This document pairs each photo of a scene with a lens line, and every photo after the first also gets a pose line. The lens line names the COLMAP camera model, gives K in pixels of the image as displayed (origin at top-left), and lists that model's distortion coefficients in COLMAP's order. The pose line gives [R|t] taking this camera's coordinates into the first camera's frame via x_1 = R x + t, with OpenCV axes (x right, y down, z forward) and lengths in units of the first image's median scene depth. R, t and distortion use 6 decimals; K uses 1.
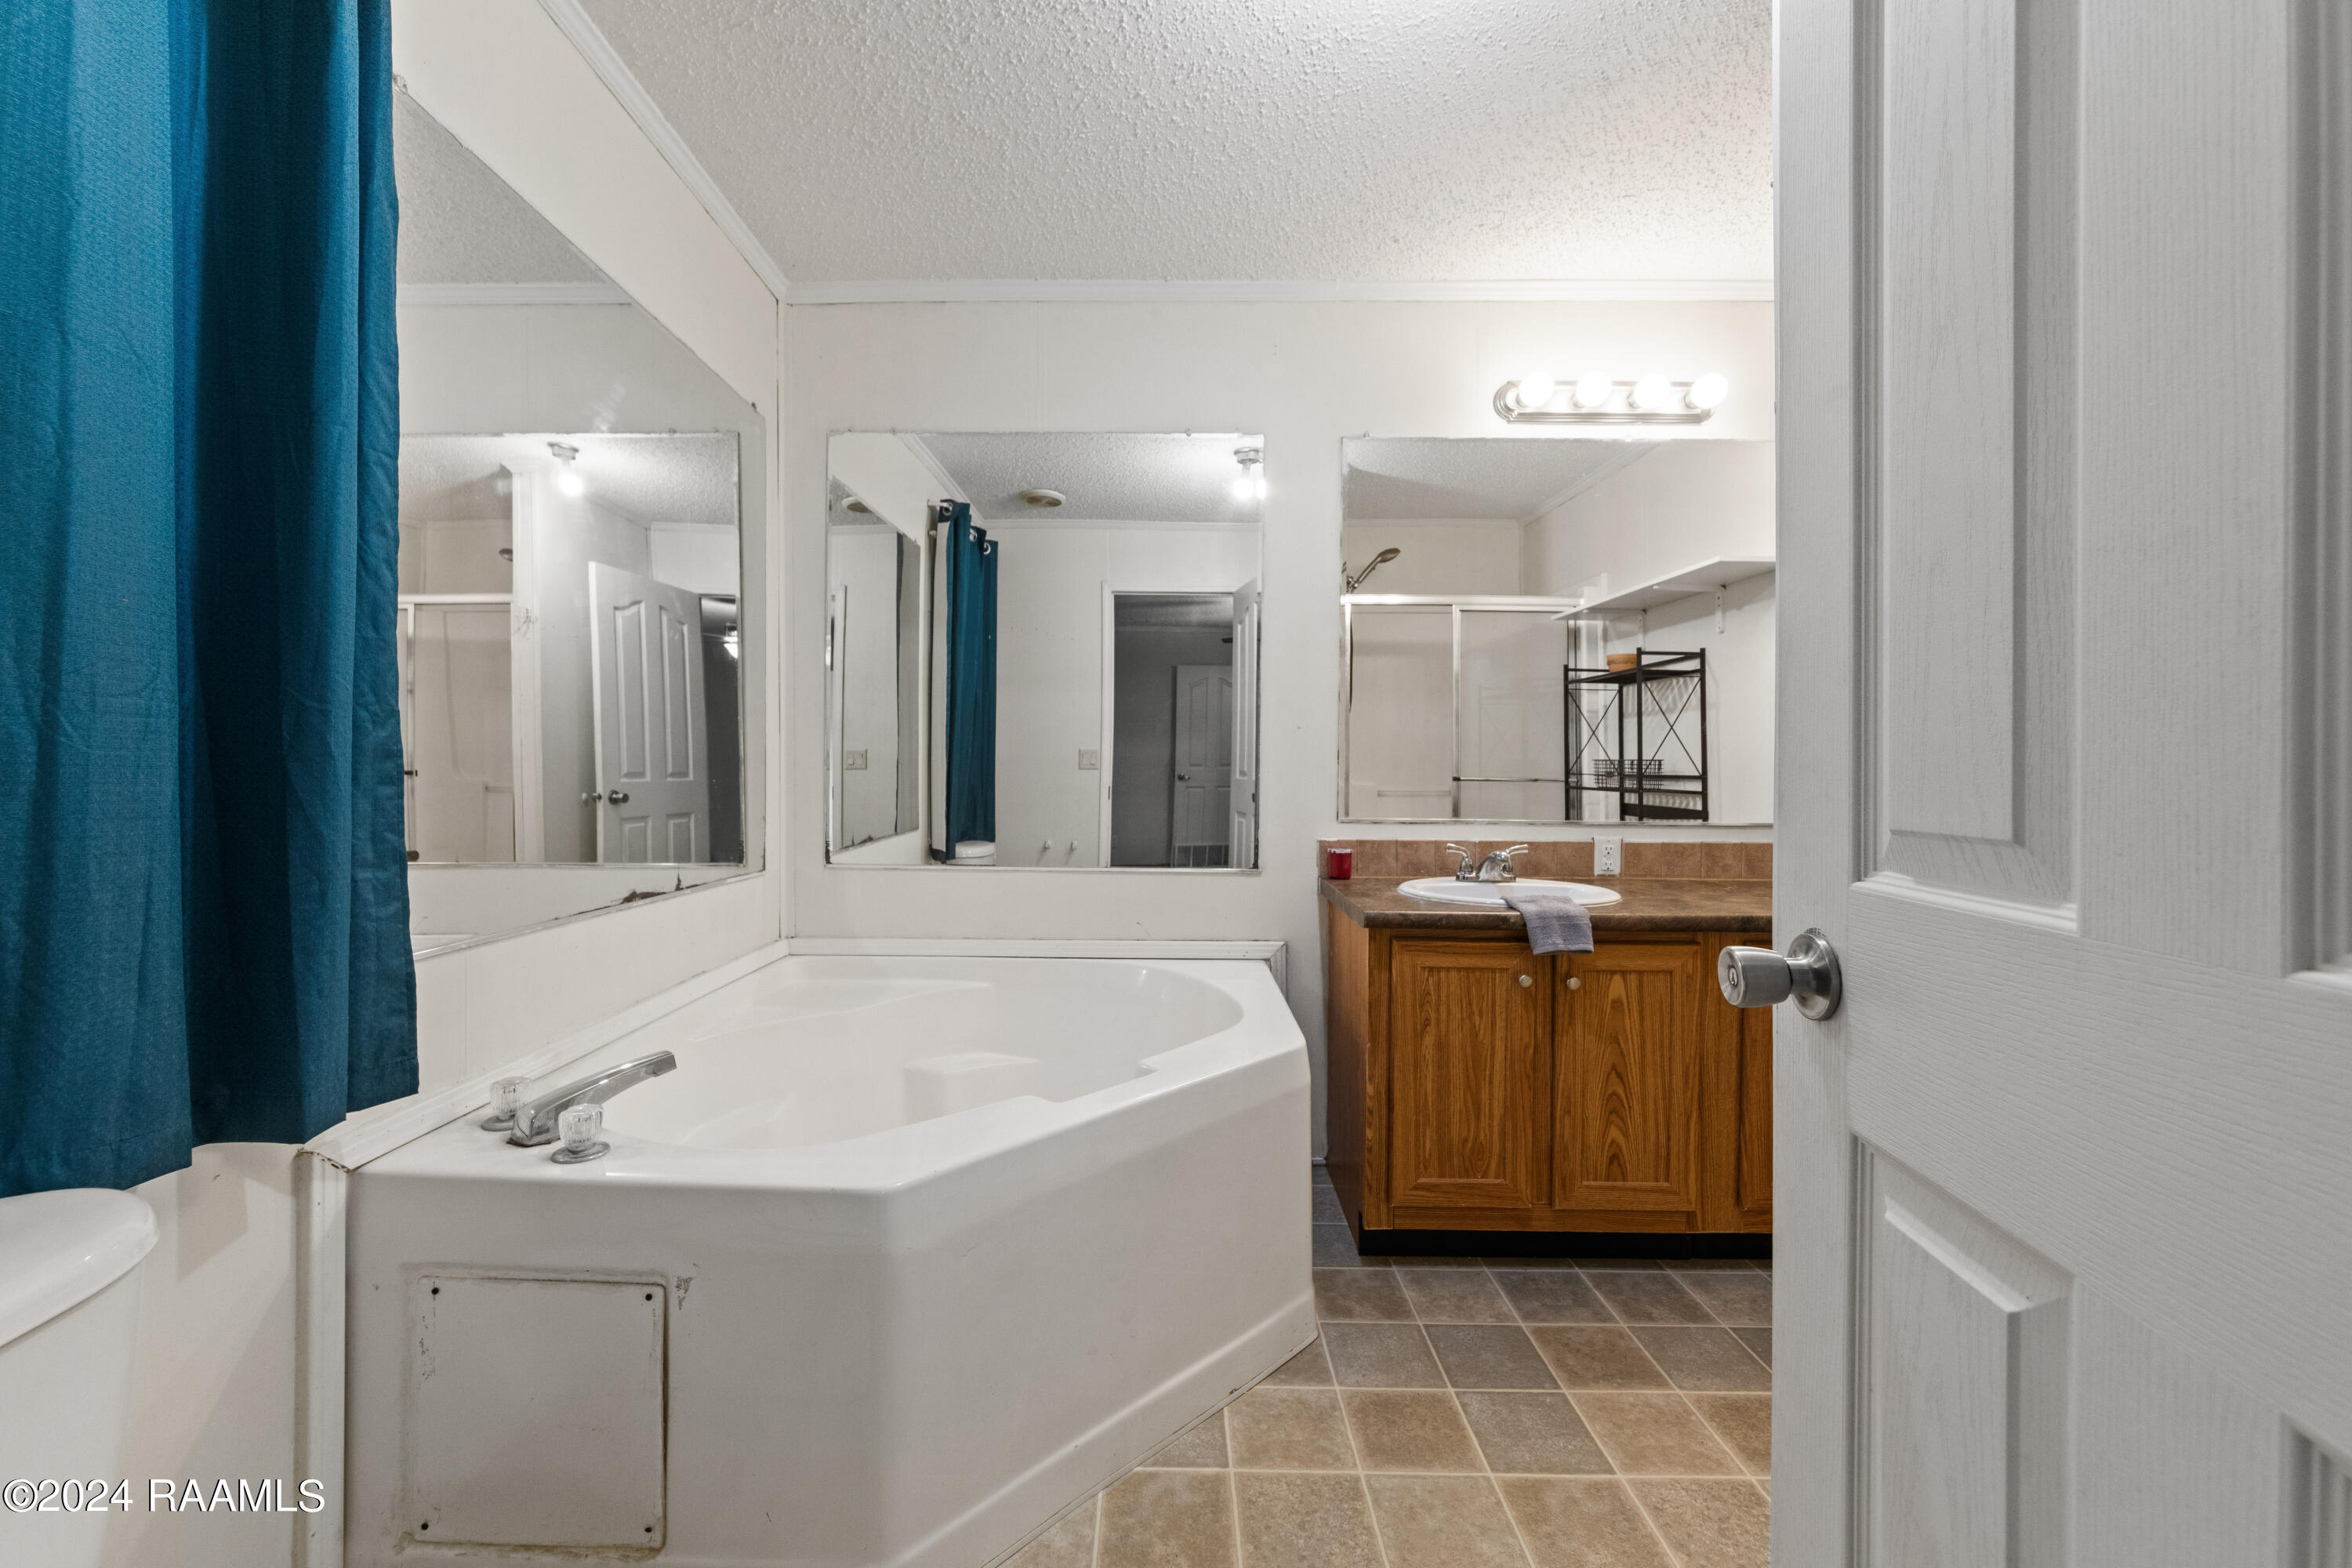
lens RADIAL K [[919.4, 0, 1169.9], [0, 919.4, 784.9], [0, 0, 1]] dist [0.000603, 0.001738]
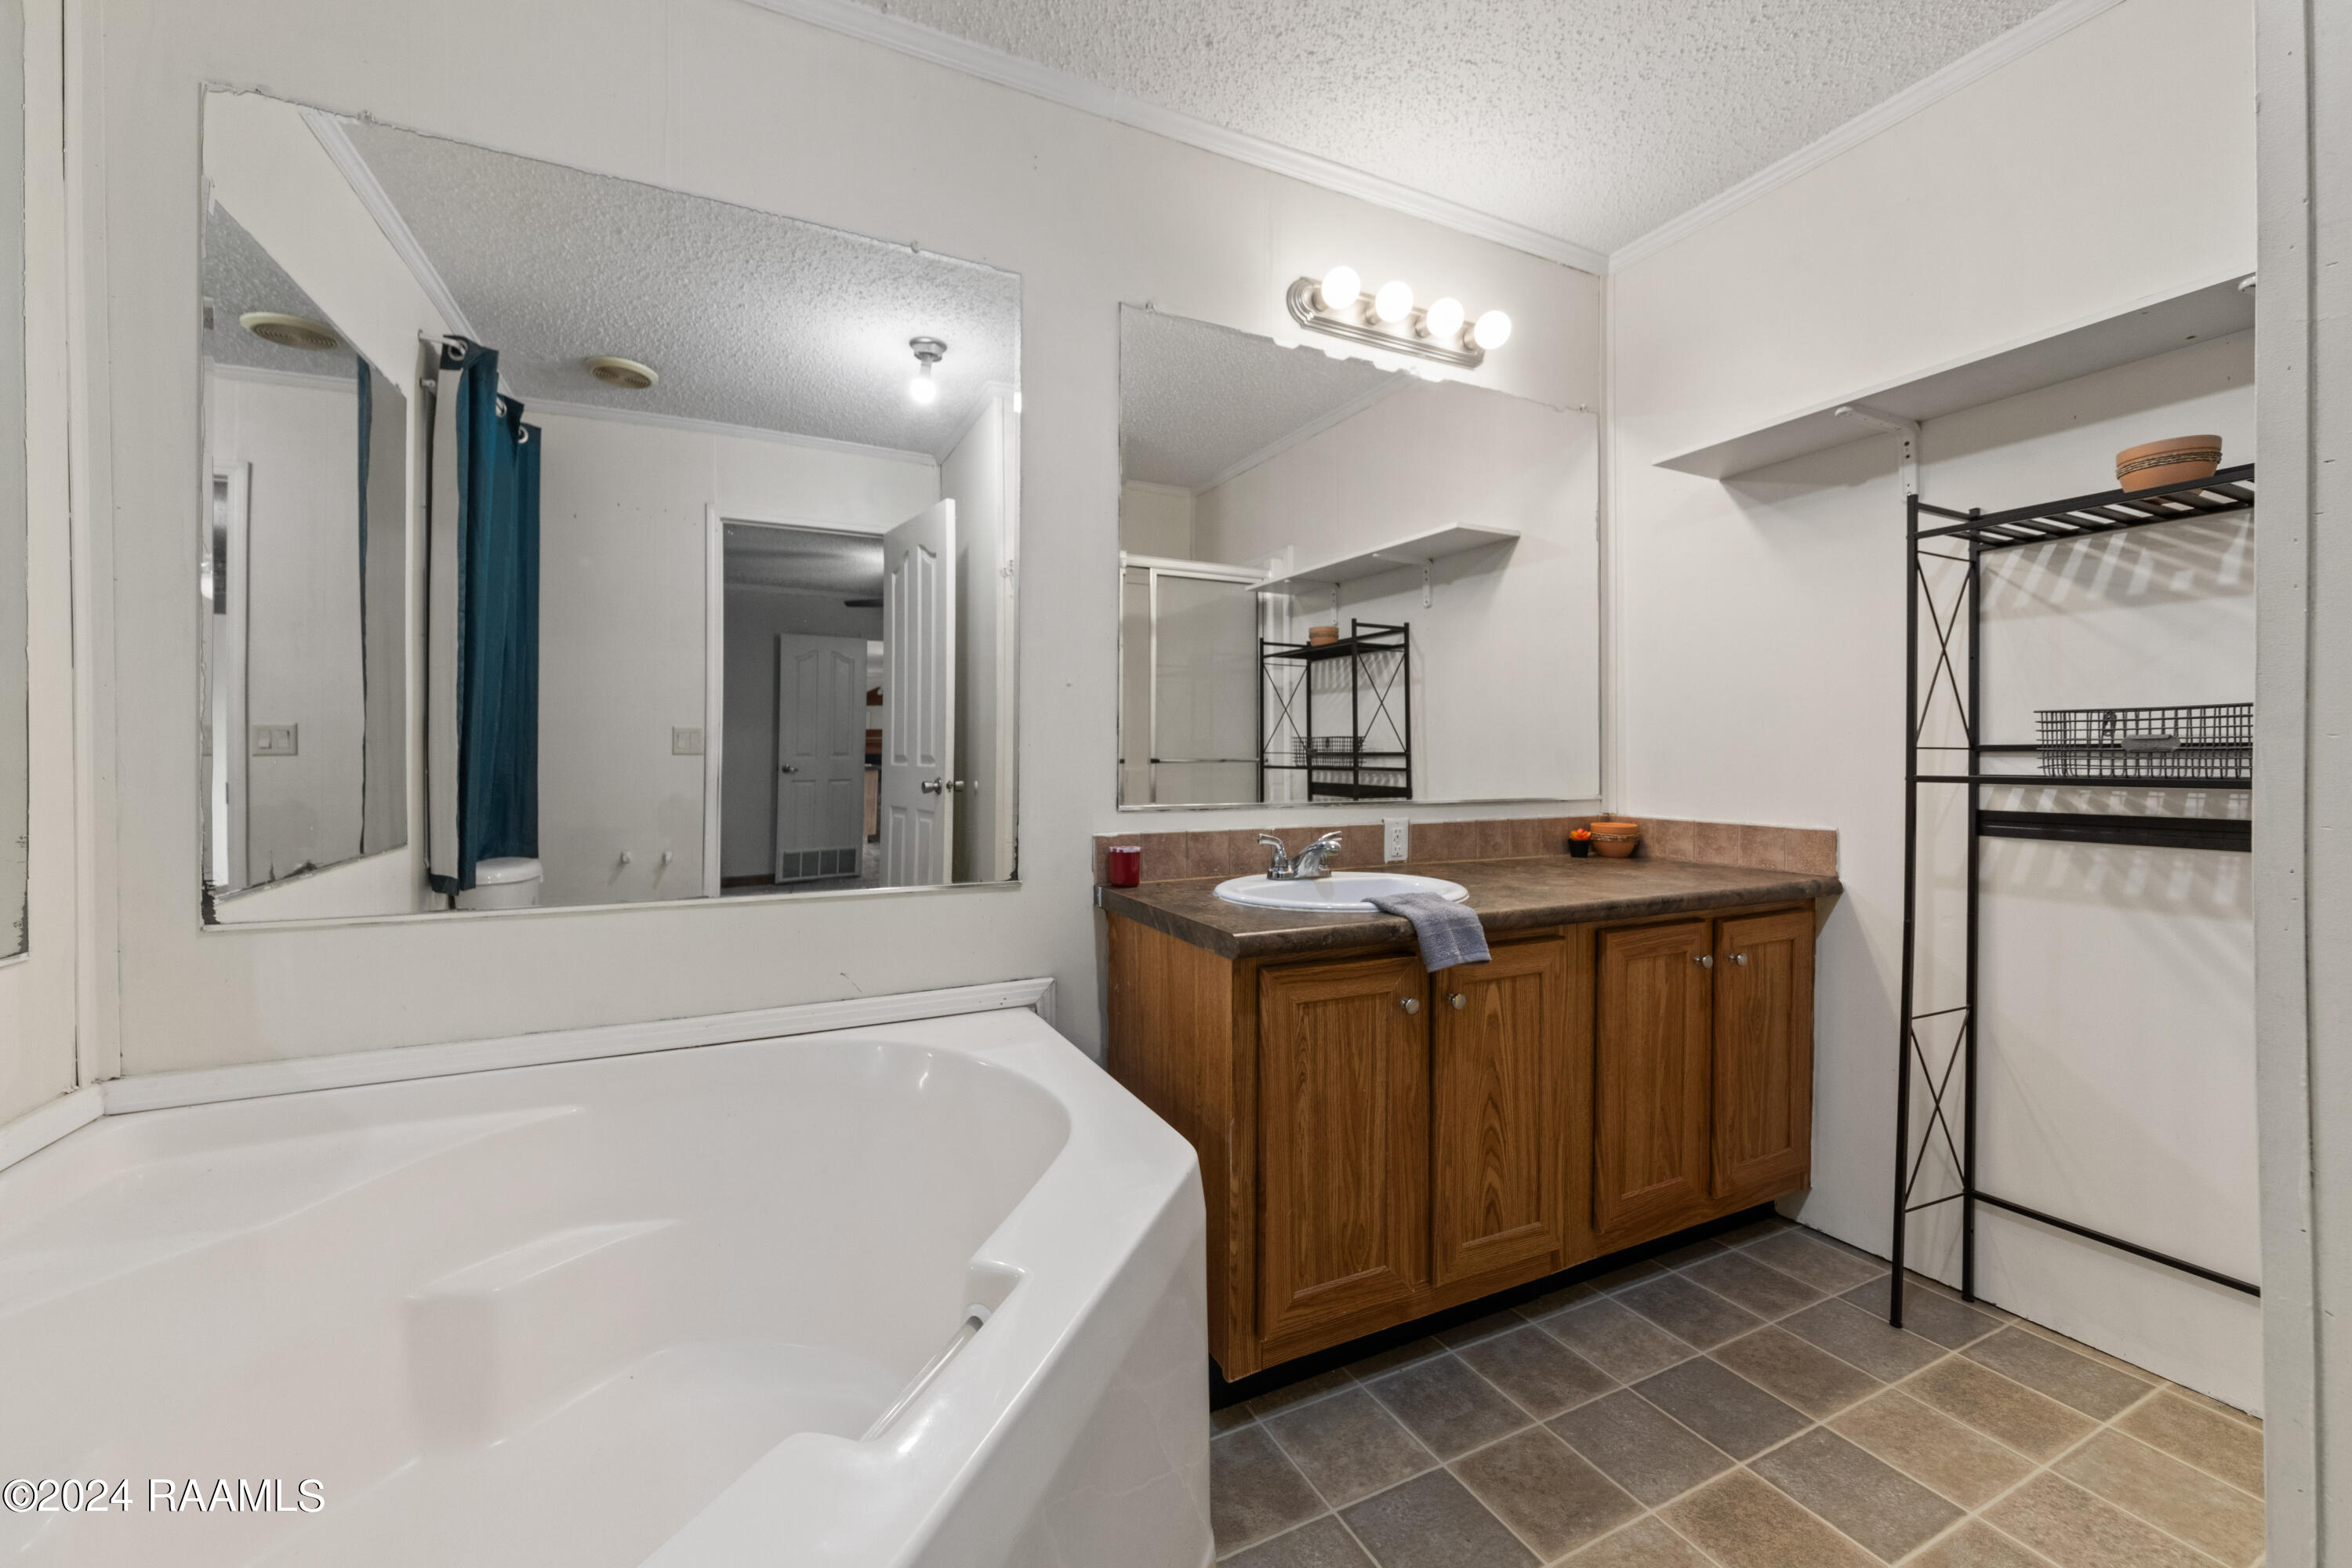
lens RADIAL K [[919.4, 0, 1161.6], [0, 919.4, 766.0], [0, 0, 1]] dist [0.000603, 0.001738]
pose [[0.905468, -0.012445, 0.424232, -0.103832], [0.017092, 0.999828, -0.007152, 0.009190], [-0.424070, 0.013727, 0.905525, 0.297180]]
